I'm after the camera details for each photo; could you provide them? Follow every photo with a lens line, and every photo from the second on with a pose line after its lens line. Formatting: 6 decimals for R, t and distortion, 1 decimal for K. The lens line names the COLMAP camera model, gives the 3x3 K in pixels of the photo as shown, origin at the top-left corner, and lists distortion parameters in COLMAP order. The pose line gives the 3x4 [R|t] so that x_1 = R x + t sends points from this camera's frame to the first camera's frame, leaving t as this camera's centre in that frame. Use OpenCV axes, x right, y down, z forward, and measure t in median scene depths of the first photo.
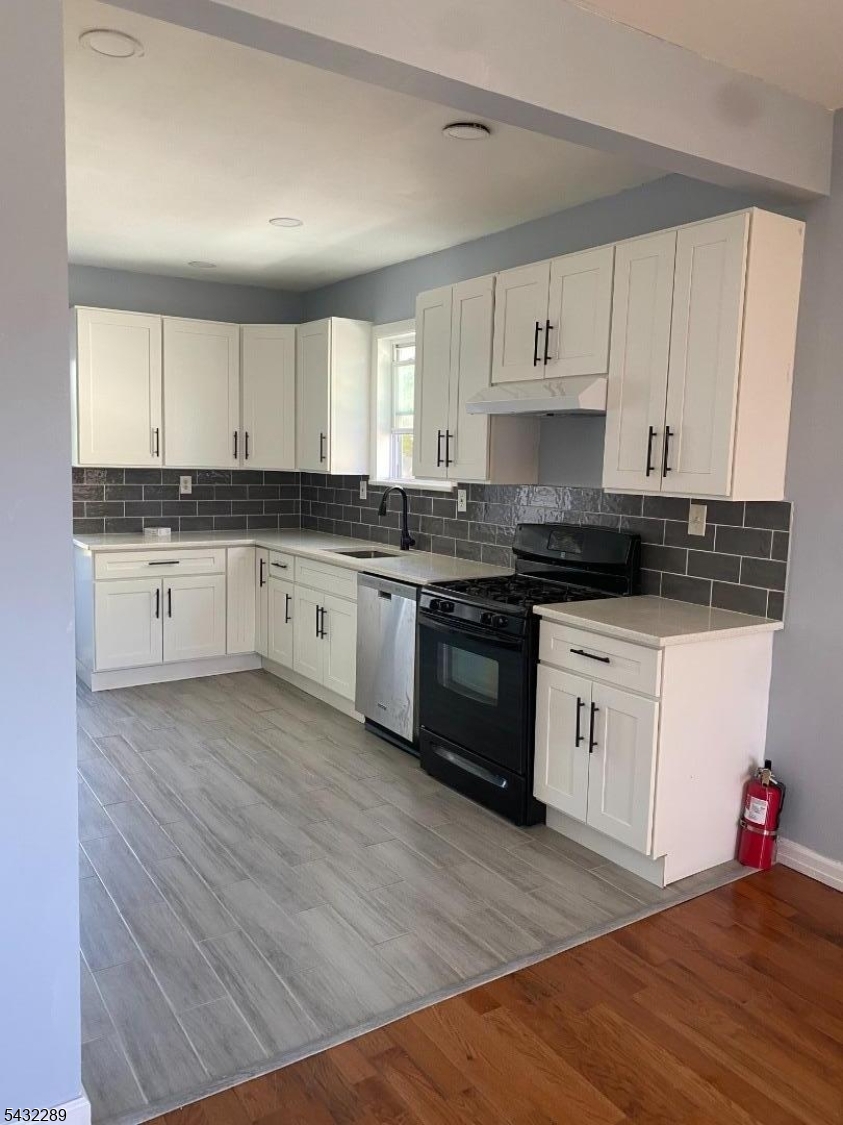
lens RADIAL K [[875.6, 0, 424.7], [0, 875.6, 562.4], [0, 0, 1]] dist [-0.013761, -0.018666]
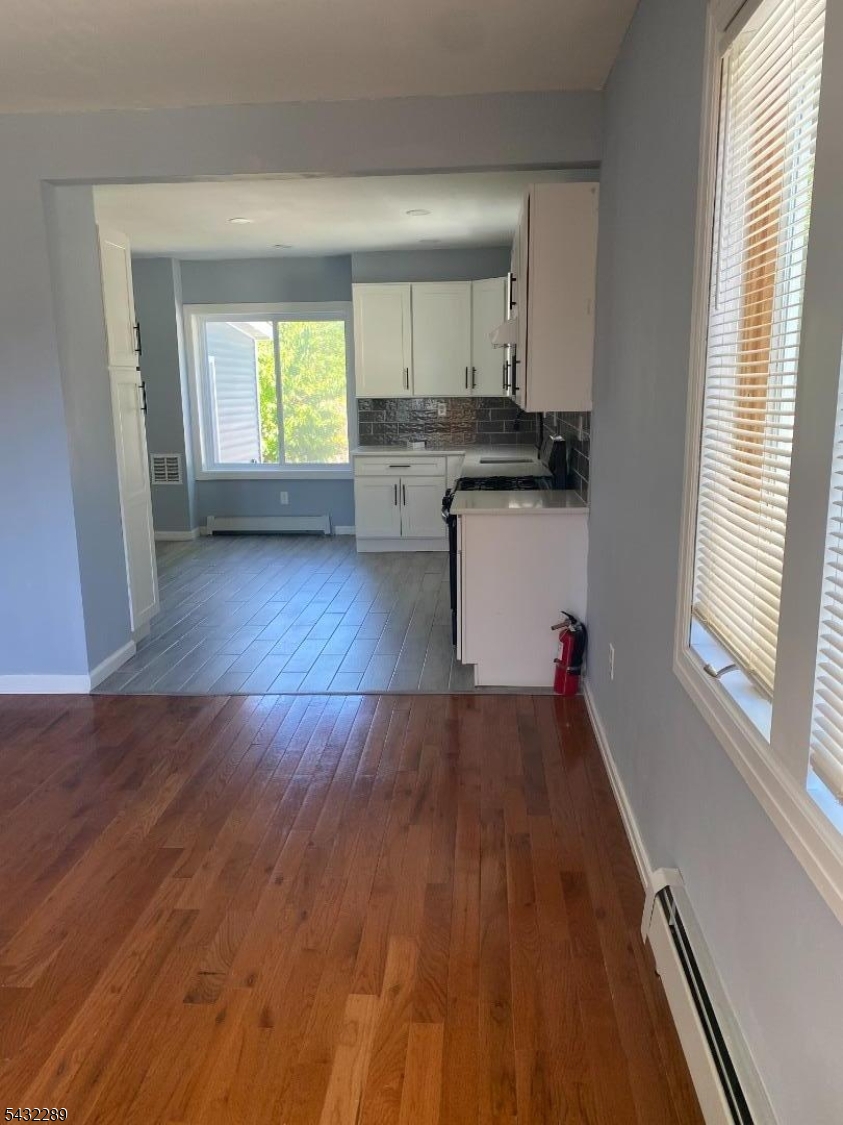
lens RADIAL K [[855.4, 0, 414.7], [0, 855.4, 568.2], [0, 0, 1]] dist [-0.032922, 0.029571]
pose [[0.802252, 0.100562, -0.588455, 0.800392], [-0.052204, 0.993752, 0.098652, 0.041071], [0.594699, -0.048424, 0.802489, -0.127023]]
